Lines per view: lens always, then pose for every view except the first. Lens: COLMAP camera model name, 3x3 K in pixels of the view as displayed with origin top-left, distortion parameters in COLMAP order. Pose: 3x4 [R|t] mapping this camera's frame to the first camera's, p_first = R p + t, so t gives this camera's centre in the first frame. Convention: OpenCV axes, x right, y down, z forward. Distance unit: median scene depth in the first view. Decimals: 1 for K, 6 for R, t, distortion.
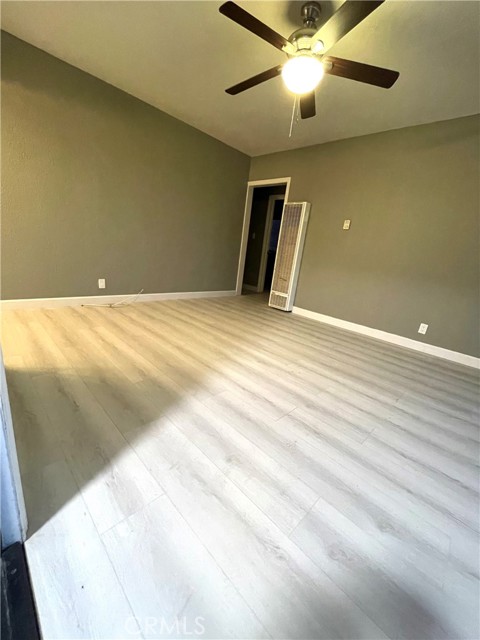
lens RADIAL K [[259.3, 0, 241.0], [0, 259.3, 320.0], [0, 0, 1]] dist [0.002416, -0.000076]
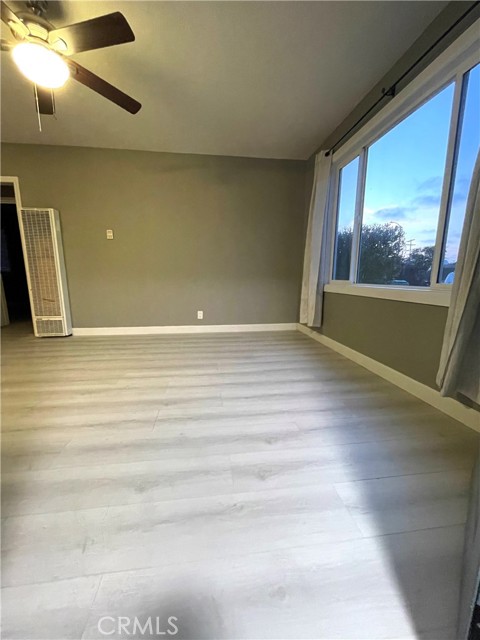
lens RADIAL K [[259.3, 0, 238.9], [0, 259.3, 321.0], [0, 0, 1]] dist [0.002416, -0.000076]
pose [[0.617660, -0.250062, 0.745631, -0.153160], [0.277463, 0.956425, 0.090913, -0.001476], [-0.735874, 0.150731, 0.660129, 0.031372]]
